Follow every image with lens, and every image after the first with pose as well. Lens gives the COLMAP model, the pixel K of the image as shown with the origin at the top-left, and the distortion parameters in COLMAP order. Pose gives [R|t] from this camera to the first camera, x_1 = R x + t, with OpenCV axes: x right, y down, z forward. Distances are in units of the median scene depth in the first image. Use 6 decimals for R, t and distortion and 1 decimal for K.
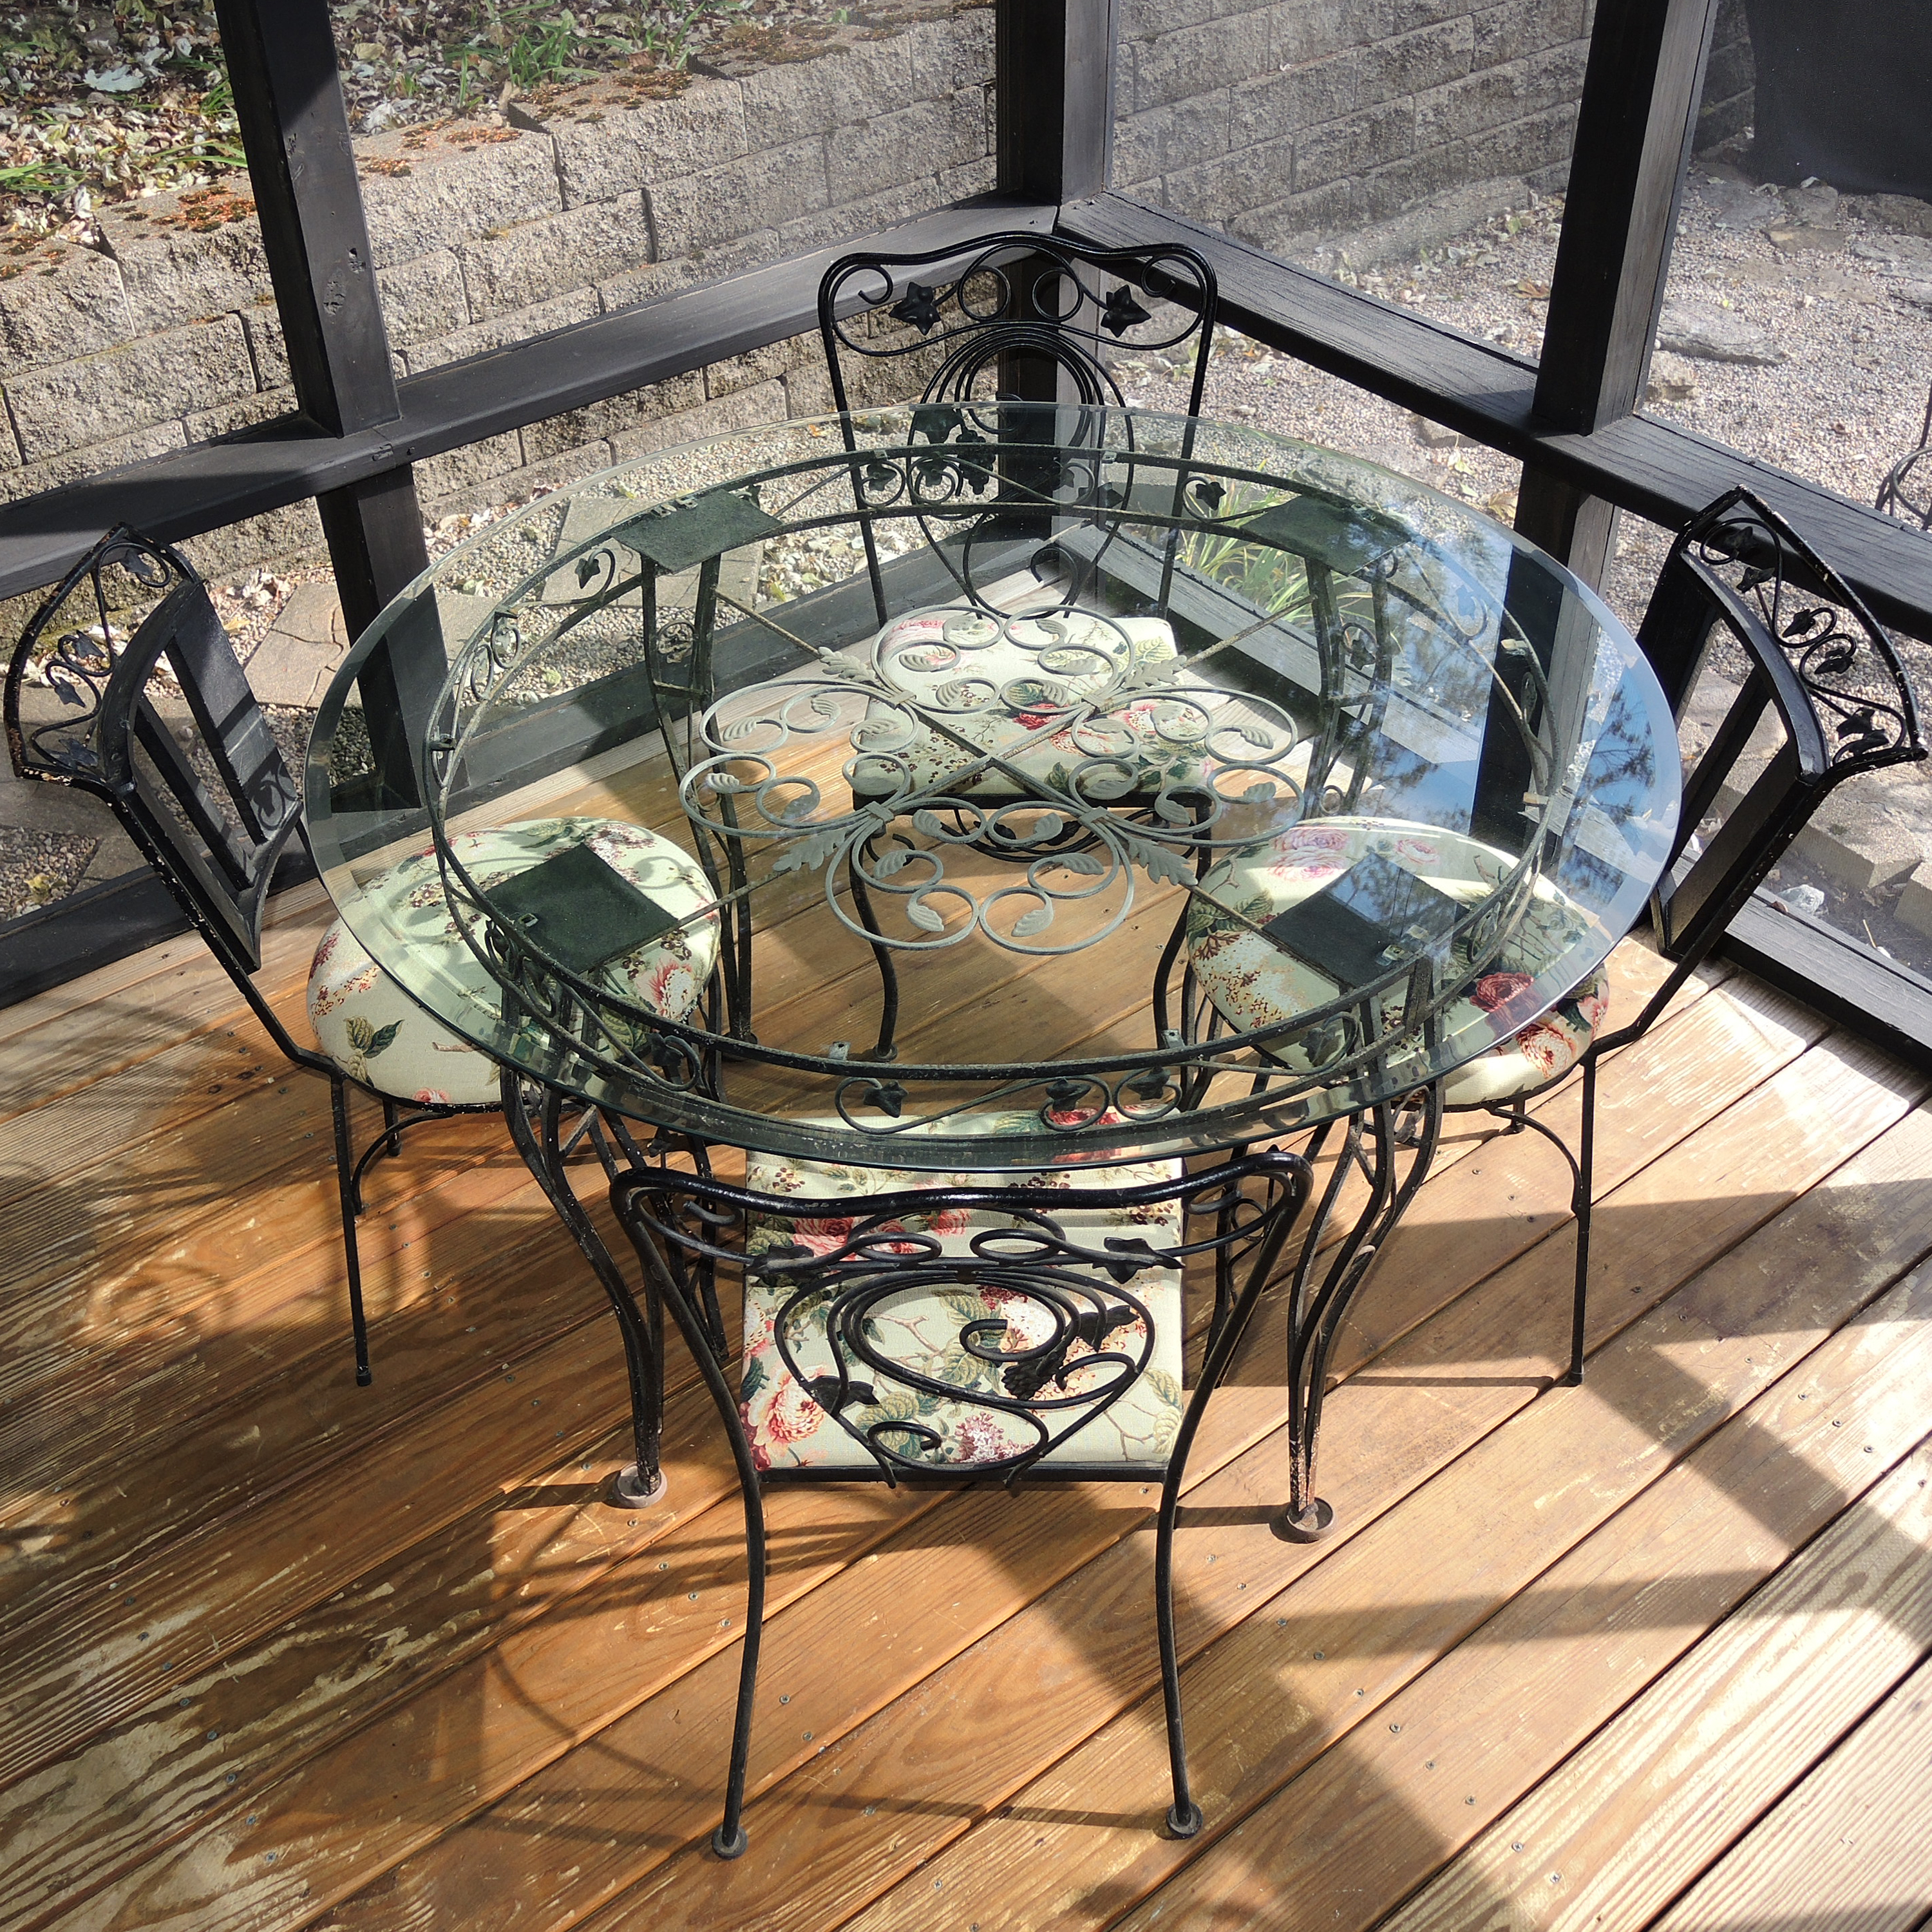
lens RADIAL K [[2222.5, 0, 952.1], [0, 2222.5, 938.0], [0, 0, 1]] dist [0.008209, -0.047122]
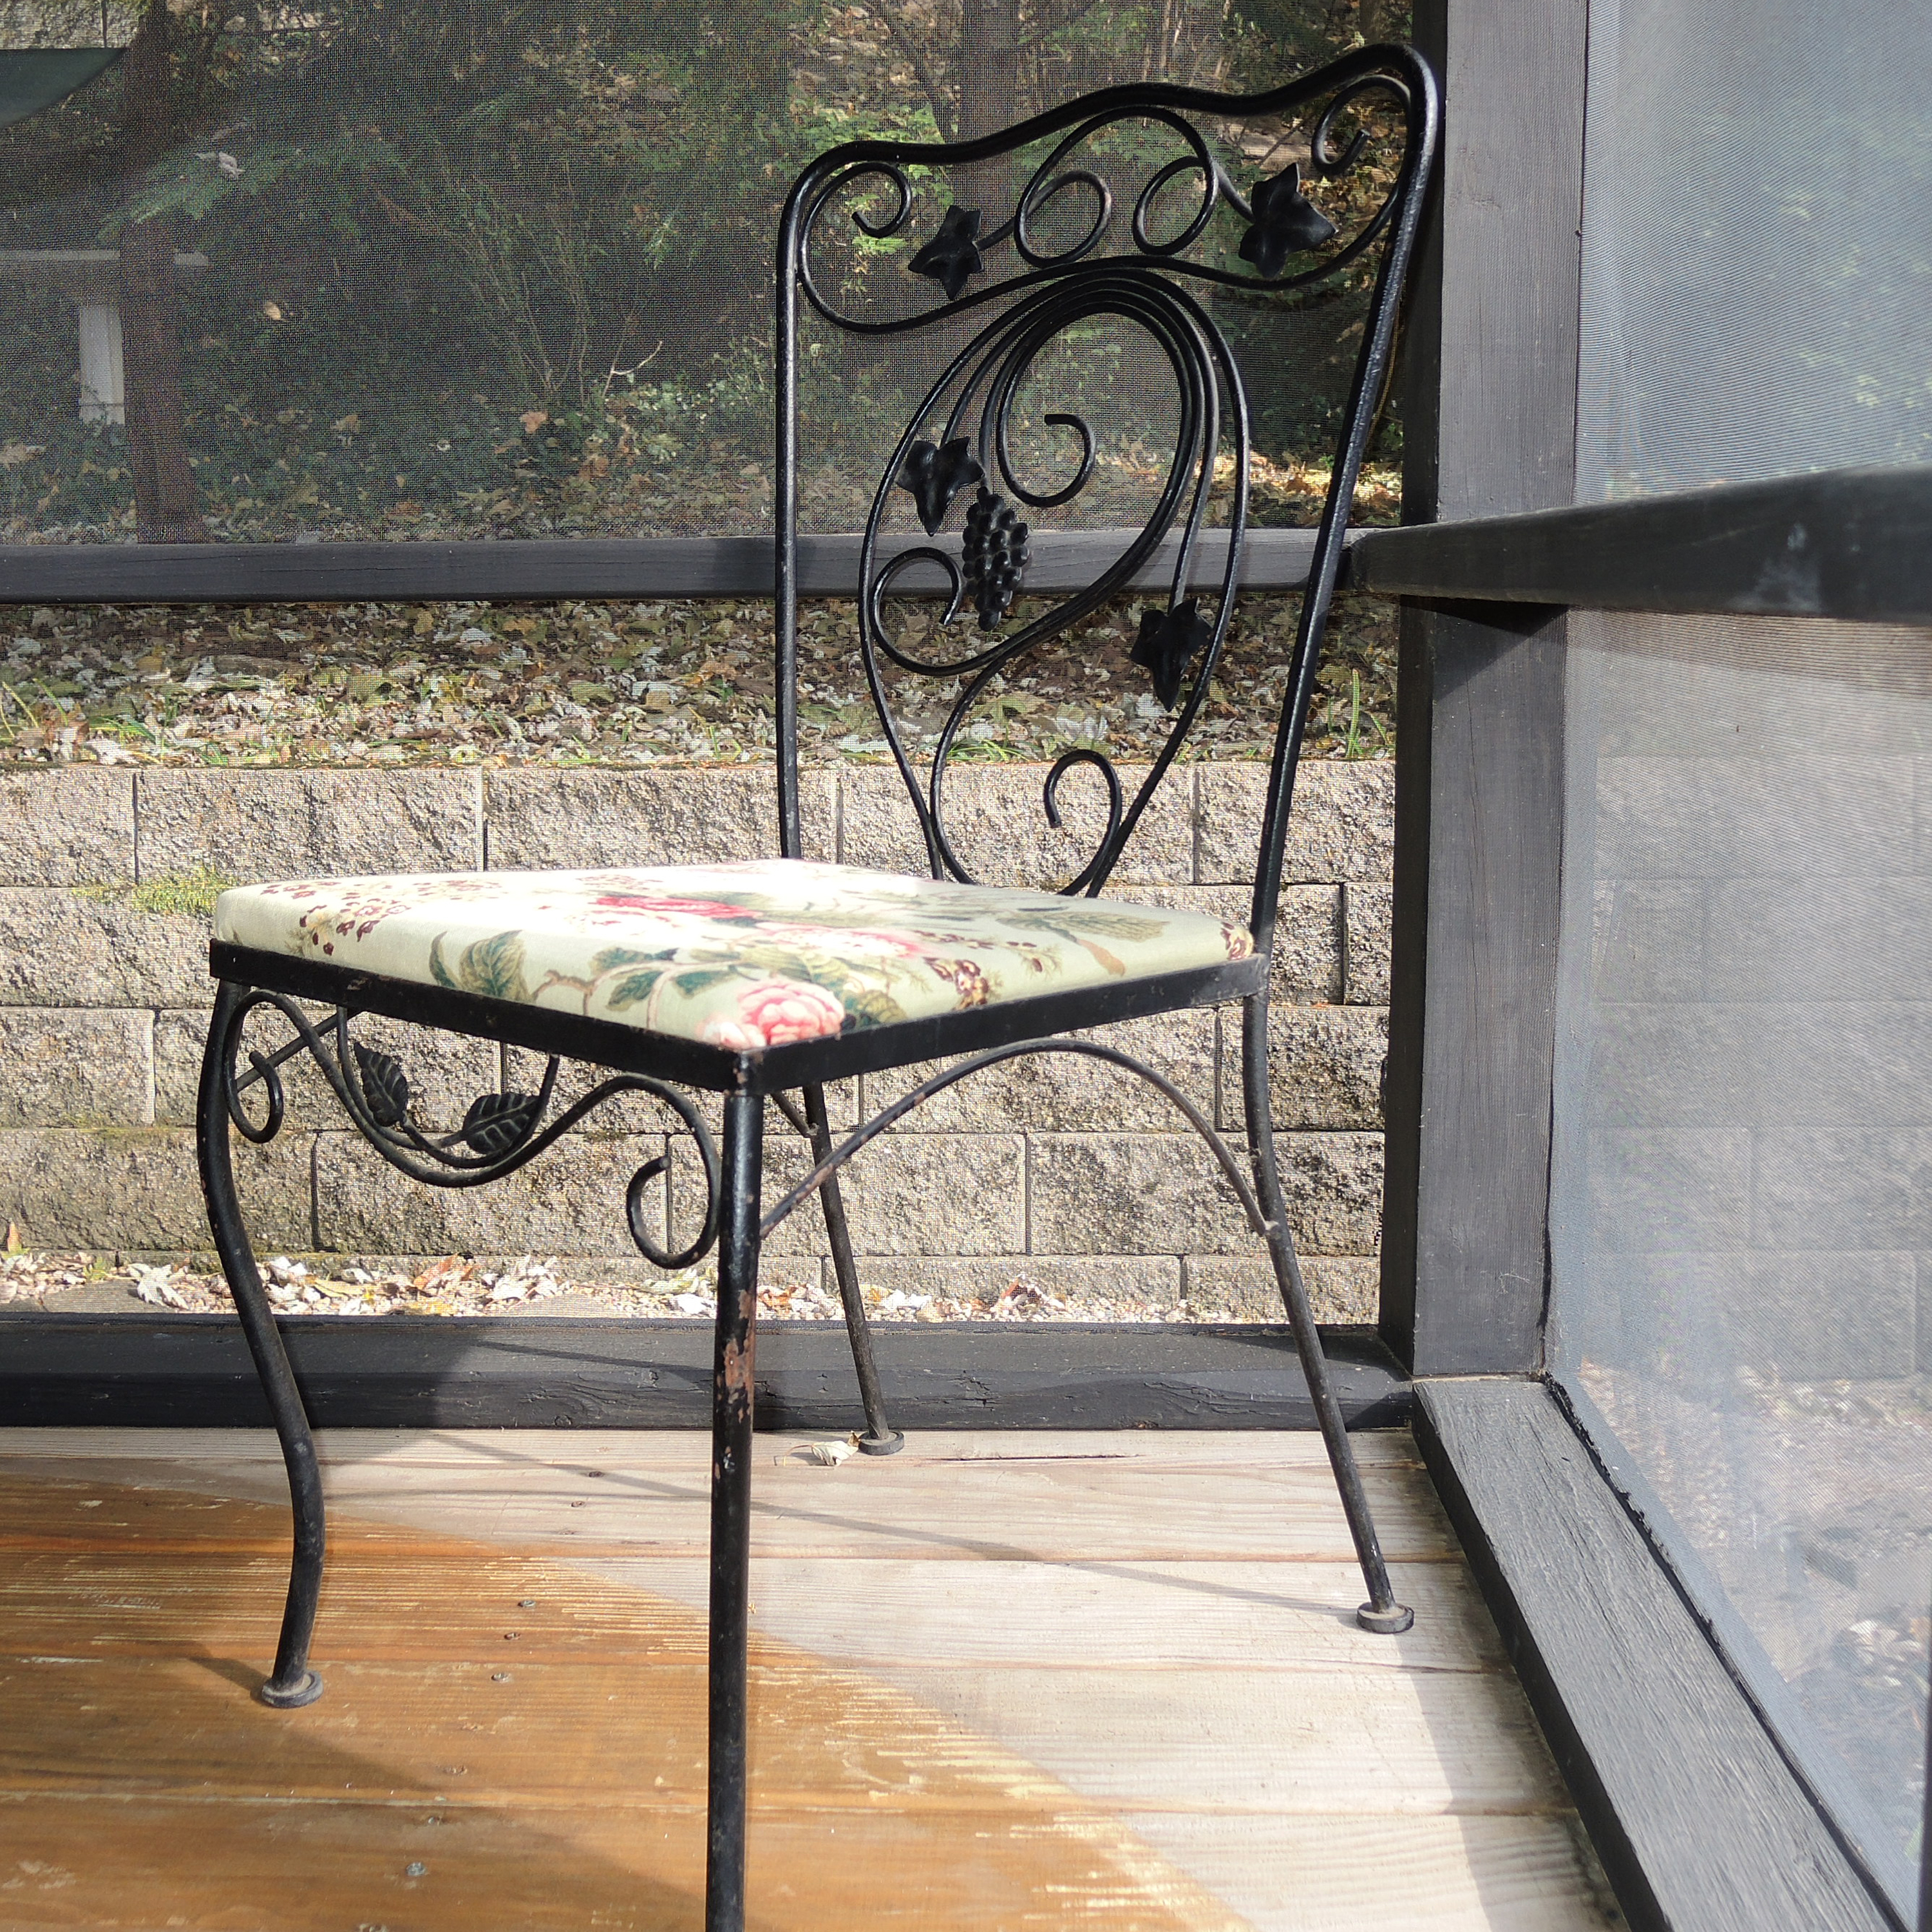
lens RADIAL K [[2403.9, 0, 877.3], [0, 2403.9, 843.4], [0, 0, 1]] dist [-0.060626, 0.251580]
pose [[0.750225, 0.088102, -0.655286, 0.207846], [-0.420292, 0.828625, -0.369778, -0.047602], [0.510408, 0.552828, 0.658684, 0.507994]]
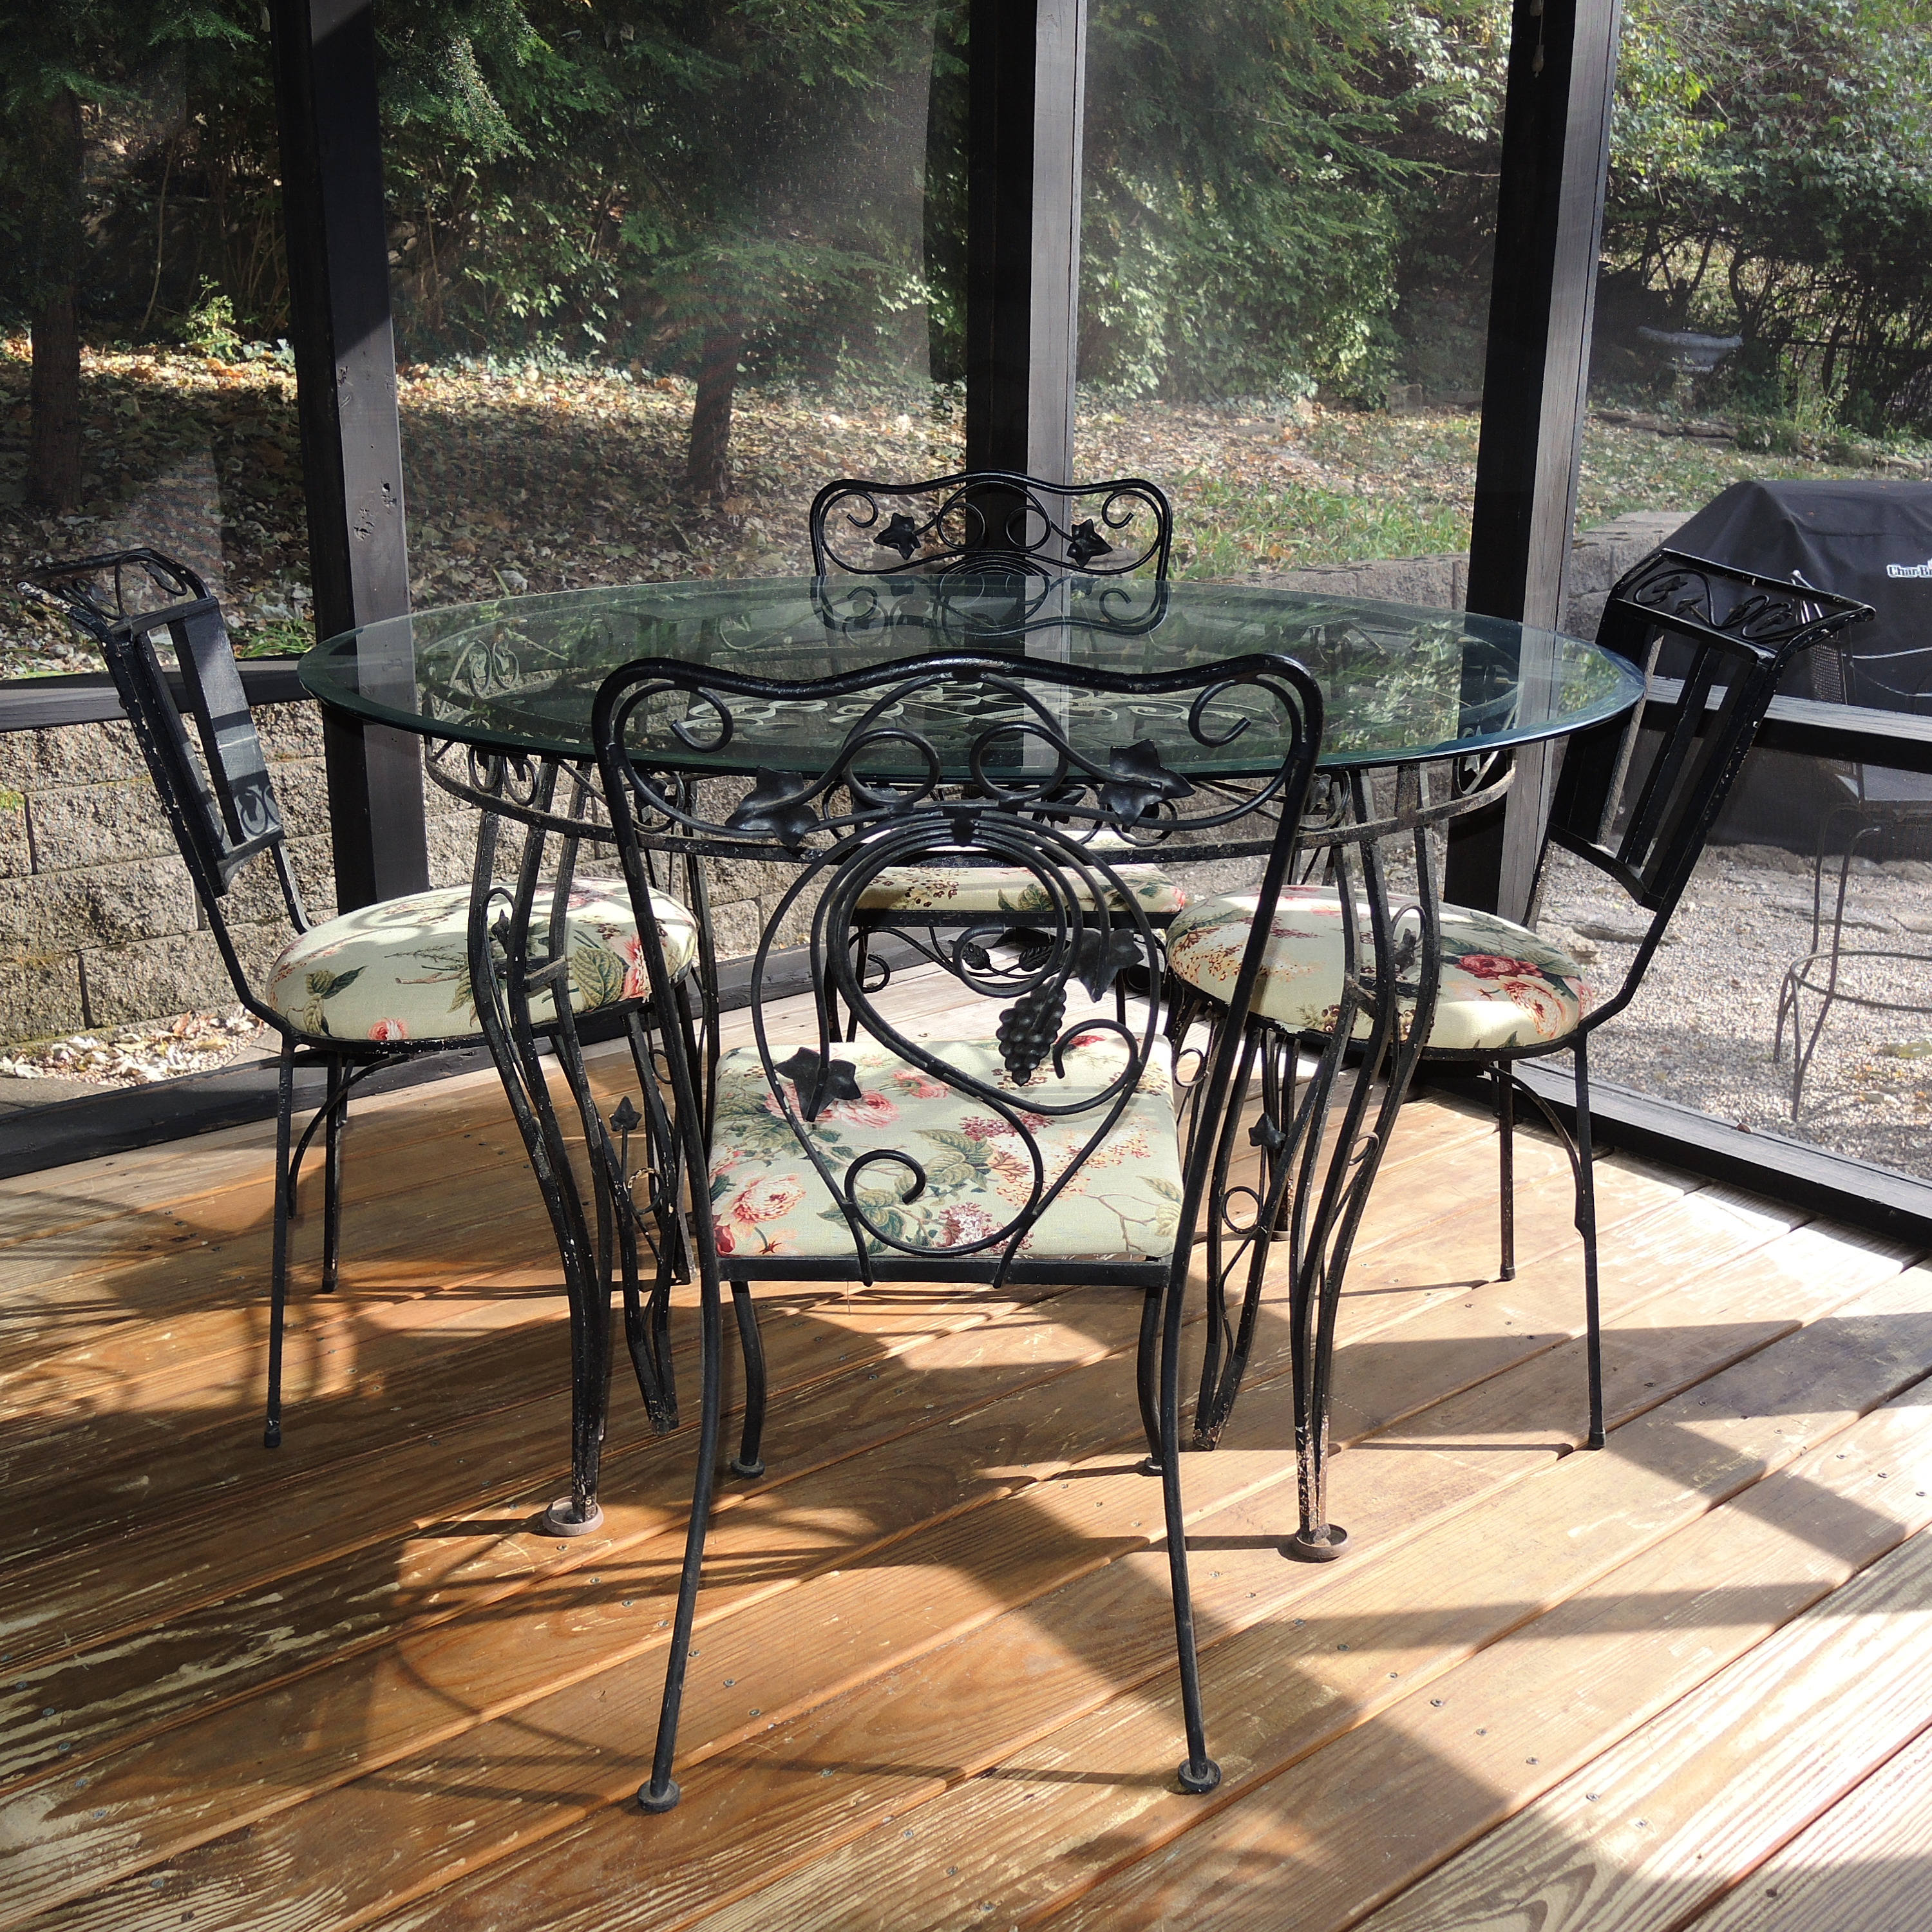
lens RADIAL K [[2132.1, 0, 975.4], [0, 2132.1, 986.6], [0, 0, 1]] dist [0.000884, -0.026614]
pose [[0.999261, 0.017555, 0.034200, -0.006238], [-0.003675, 0.929190, -0.369584, 0.187273], [-0.038266, 0.369185, 0.928568, 0.062156]]
